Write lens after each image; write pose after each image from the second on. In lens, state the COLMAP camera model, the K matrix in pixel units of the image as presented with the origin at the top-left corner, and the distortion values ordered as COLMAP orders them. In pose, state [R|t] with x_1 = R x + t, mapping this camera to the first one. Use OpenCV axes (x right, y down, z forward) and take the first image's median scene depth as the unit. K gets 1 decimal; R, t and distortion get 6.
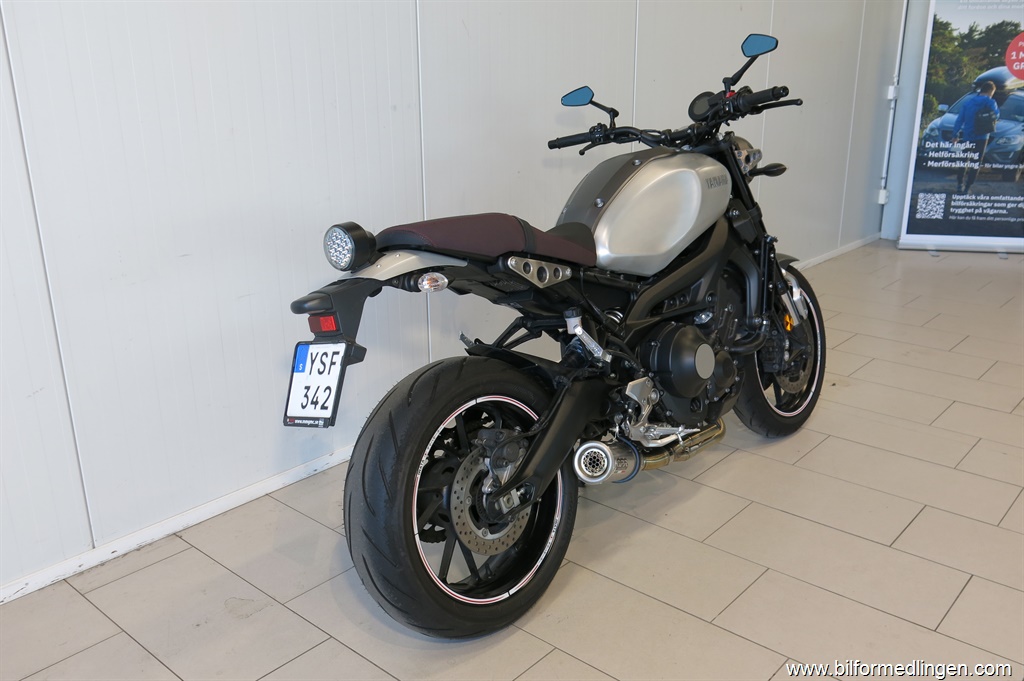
lens RADIAL K [[884.7, 0, 513.3], [0, 884.7, 338.8], [0, 0, 1]] dist [-0.012252, 0.007349]
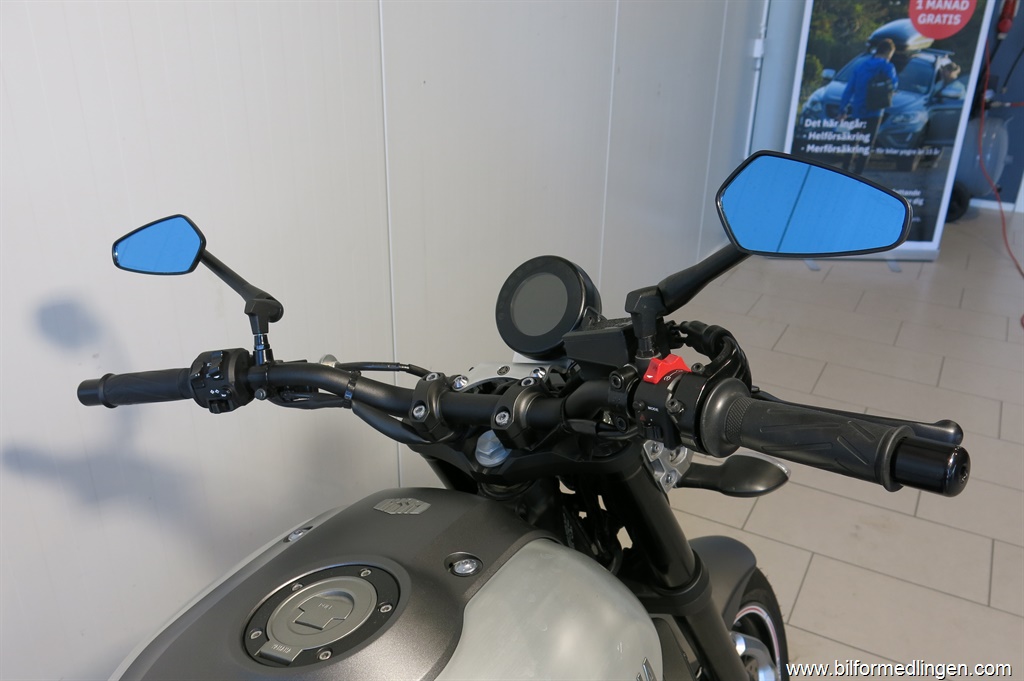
lens RADIAL K [[852.2, 0, 508.9], [0, 852.2, 342.7], [0, 0, 1]] dist [-0.023221, 0.008987]
pose [[0.977928, -0.065854, 0.198291, 0.067129], [0.041756, 0.991485, 0.123348, -0.135967], [-0.204725, -0.112345, 0.972351, 0.333547]]
